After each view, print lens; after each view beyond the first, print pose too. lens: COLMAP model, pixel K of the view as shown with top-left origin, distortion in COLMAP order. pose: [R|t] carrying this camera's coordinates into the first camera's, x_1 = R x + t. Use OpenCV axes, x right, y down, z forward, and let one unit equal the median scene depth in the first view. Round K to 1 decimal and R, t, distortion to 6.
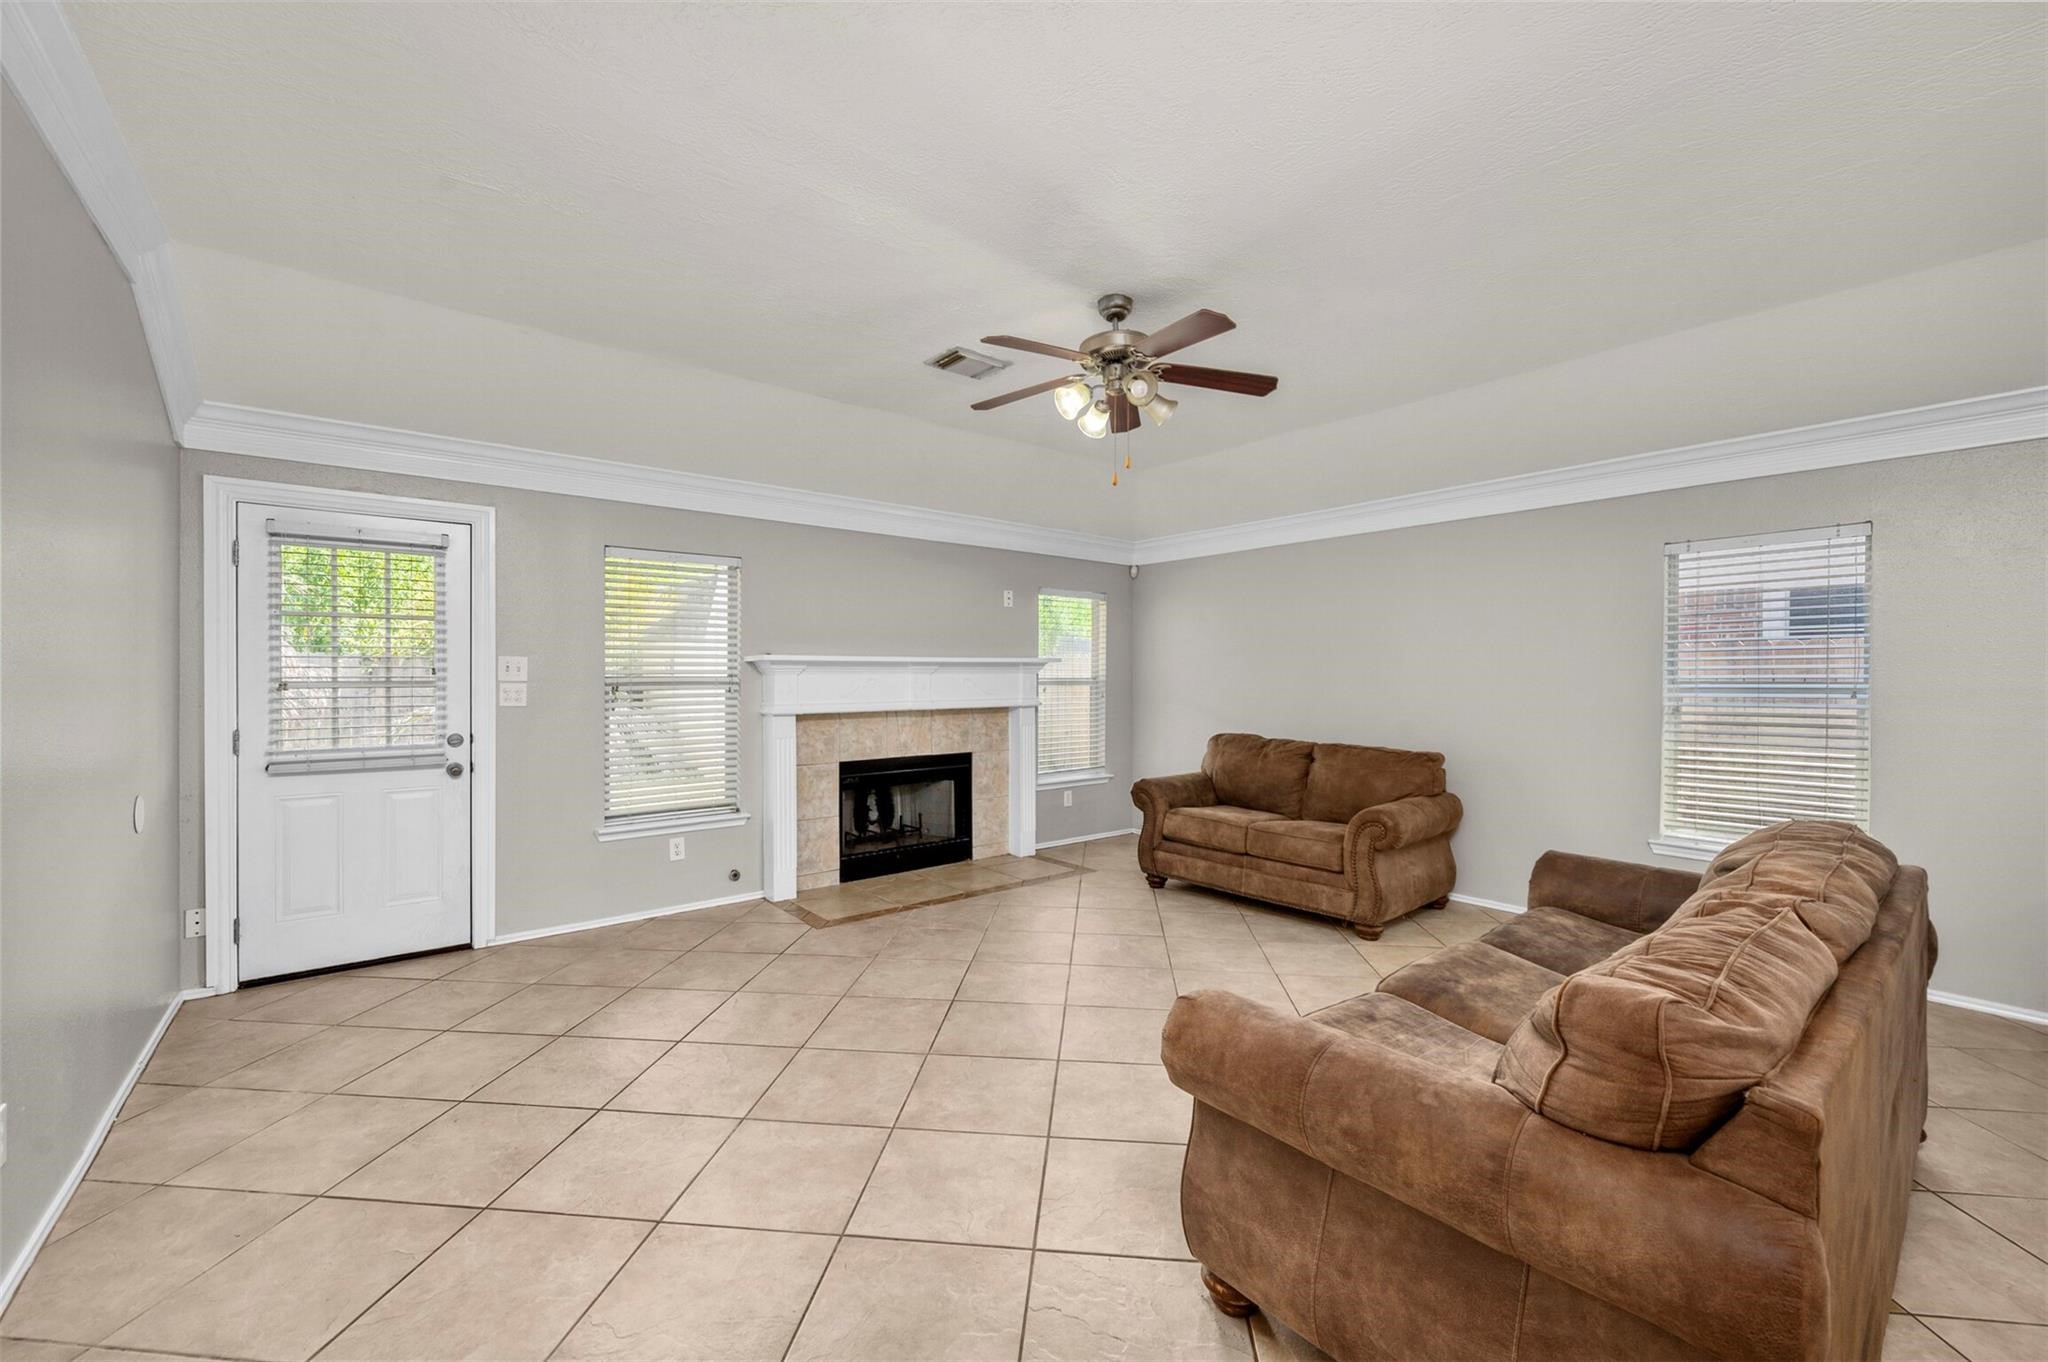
lens RADIAL K [[811.2, 0, 1020.8], [0, 811.2, 673.1], [0, 0, 1]] dist [0.002093, 0.000249]
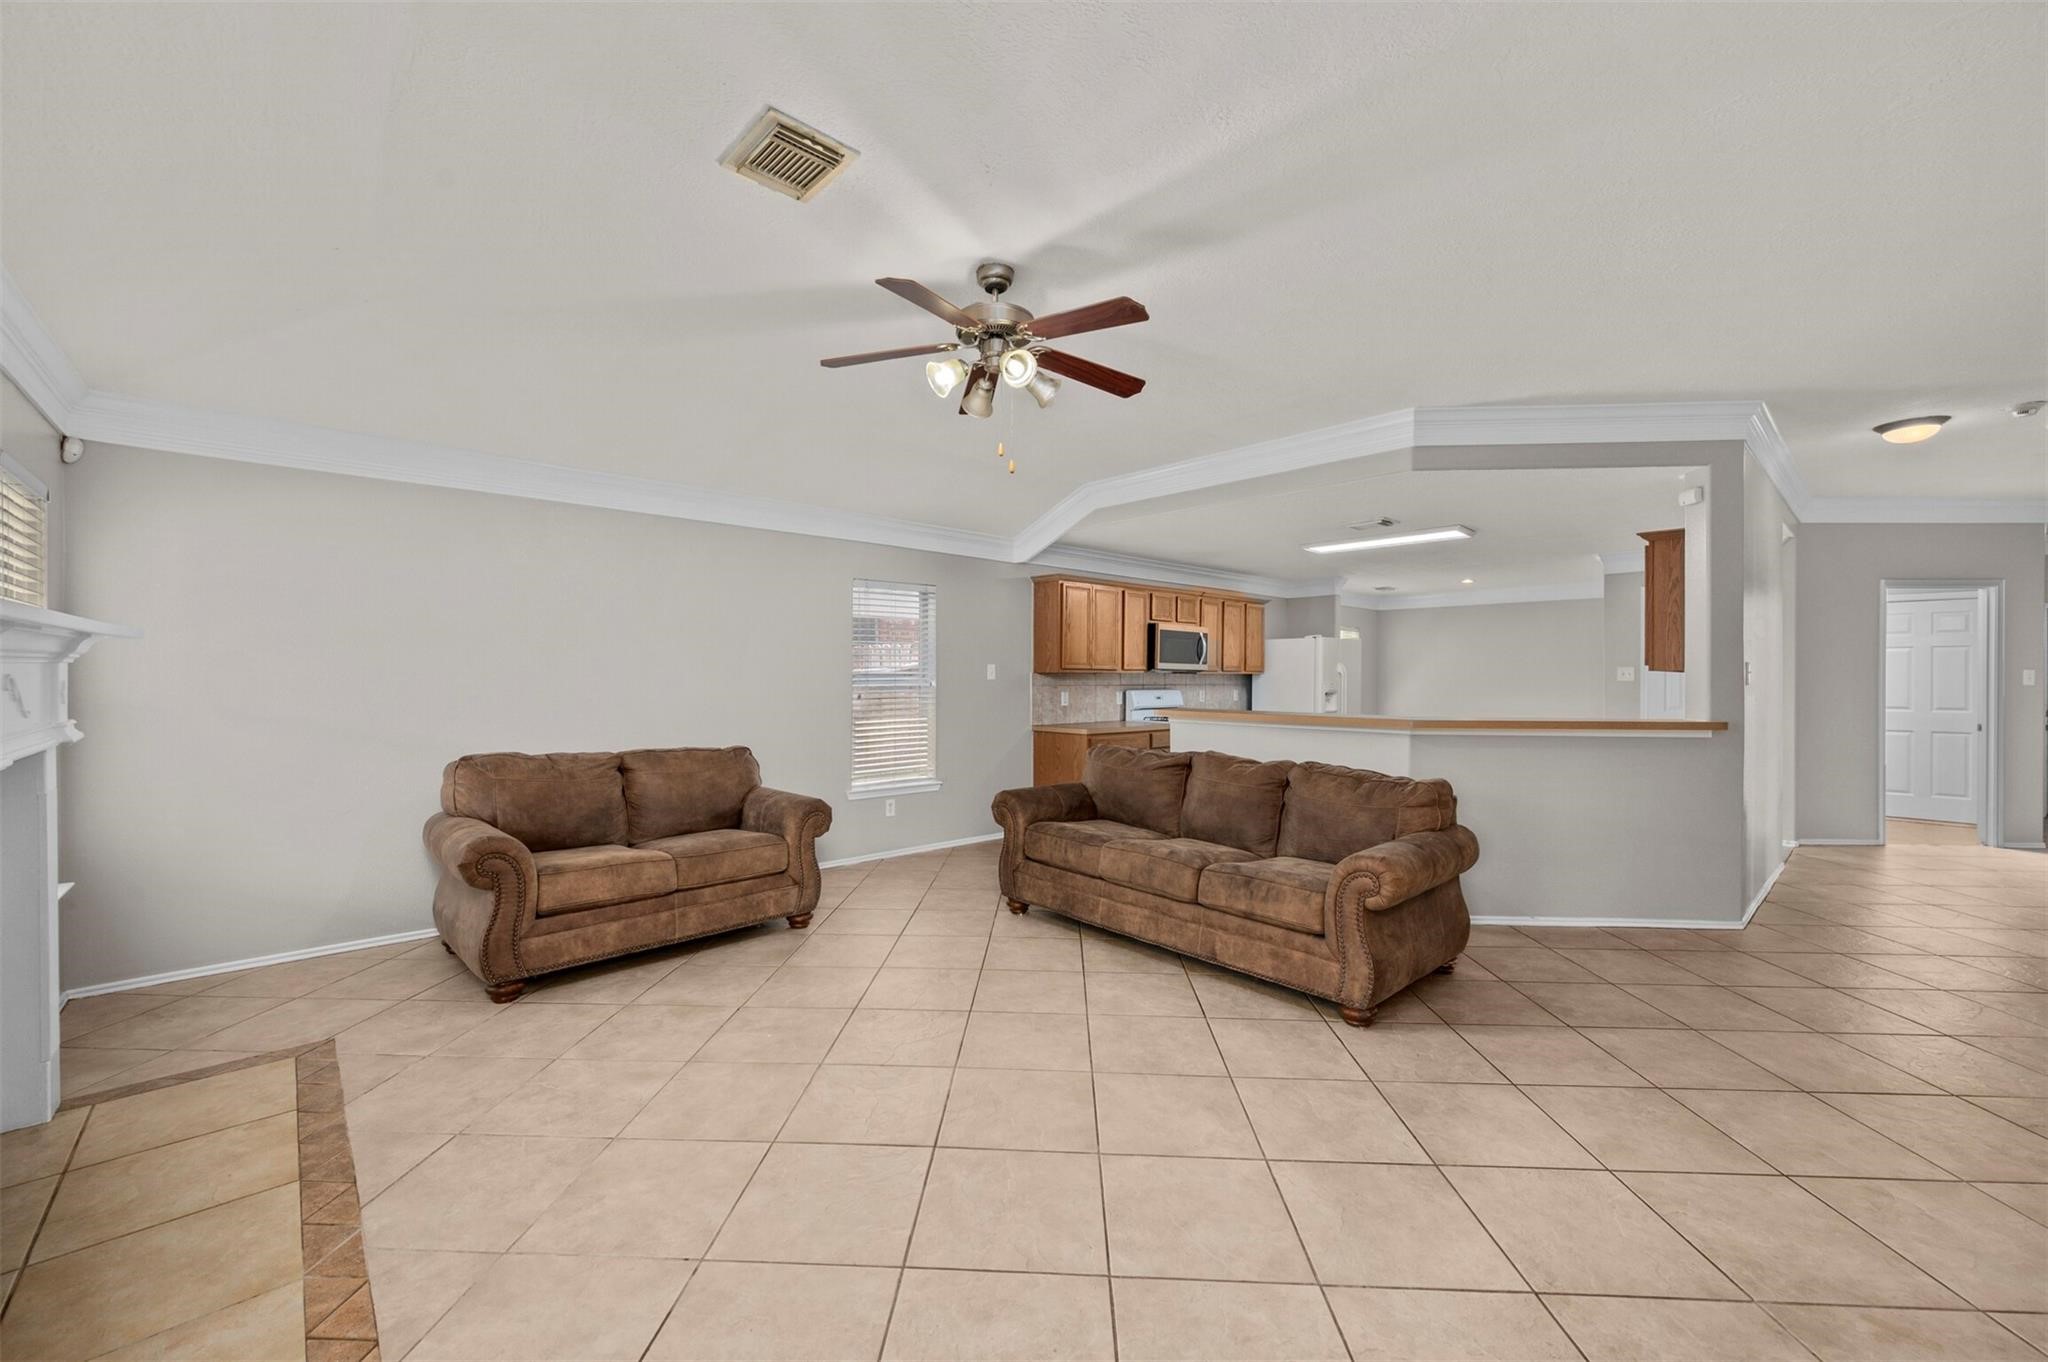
lens RADIAL K [[811.2, 0, 1027.4], [0, 811.2, 677.1], [0, 0, 1]] dist [0.002093, 0.000249]
pose [[-0.064374, -0.003867, 0.997918, -0.535330], [-0.008367, 0.999959, 0.003335, 0.001878], [-0.997891, -0.008135, -0.064404, 0.670420]]
